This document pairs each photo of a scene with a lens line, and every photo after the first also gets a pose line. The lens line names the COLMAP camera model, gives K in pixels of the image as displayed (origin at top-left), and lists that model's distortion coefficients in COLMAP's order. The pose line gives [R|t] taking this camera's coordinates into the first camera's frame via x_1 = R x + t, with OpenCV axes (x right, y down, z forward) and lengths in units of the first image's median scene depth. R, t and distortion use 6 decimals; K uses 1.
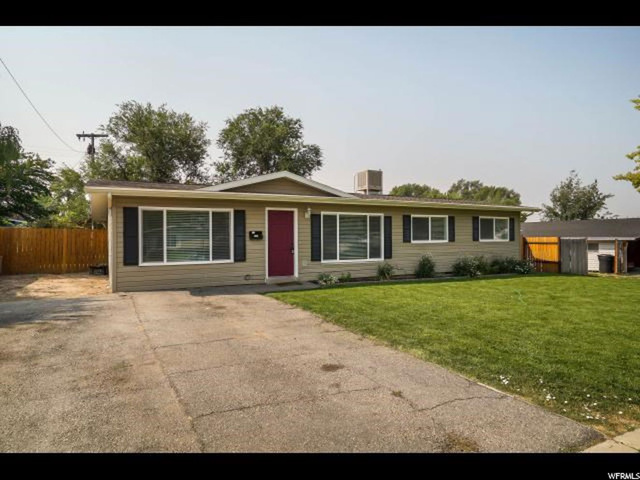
lens RADIAL K [[419.1, 0, 301.6], [0, 419.1, 240.8], [0, 0, 1]] dist [-0.002082, -0.000385]
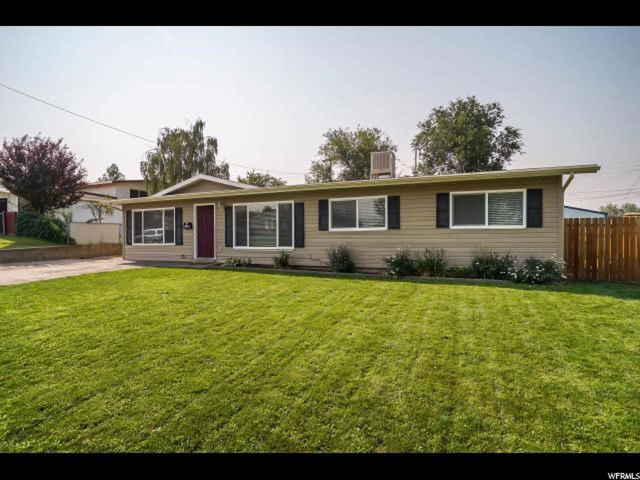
lens RADIAL K [[332.5, 0, 302.5], [0, 332.5, 240.0], [0, 0, 1]] dist [-0.027431, 0.001524]
pose [[0.614317, 0.012114, -0.788966, 0.810101], [-0.000971, 0.999893, 0.014597, 0.014414], [0.789058, -0.008201, 0.614263, 0.547922]]
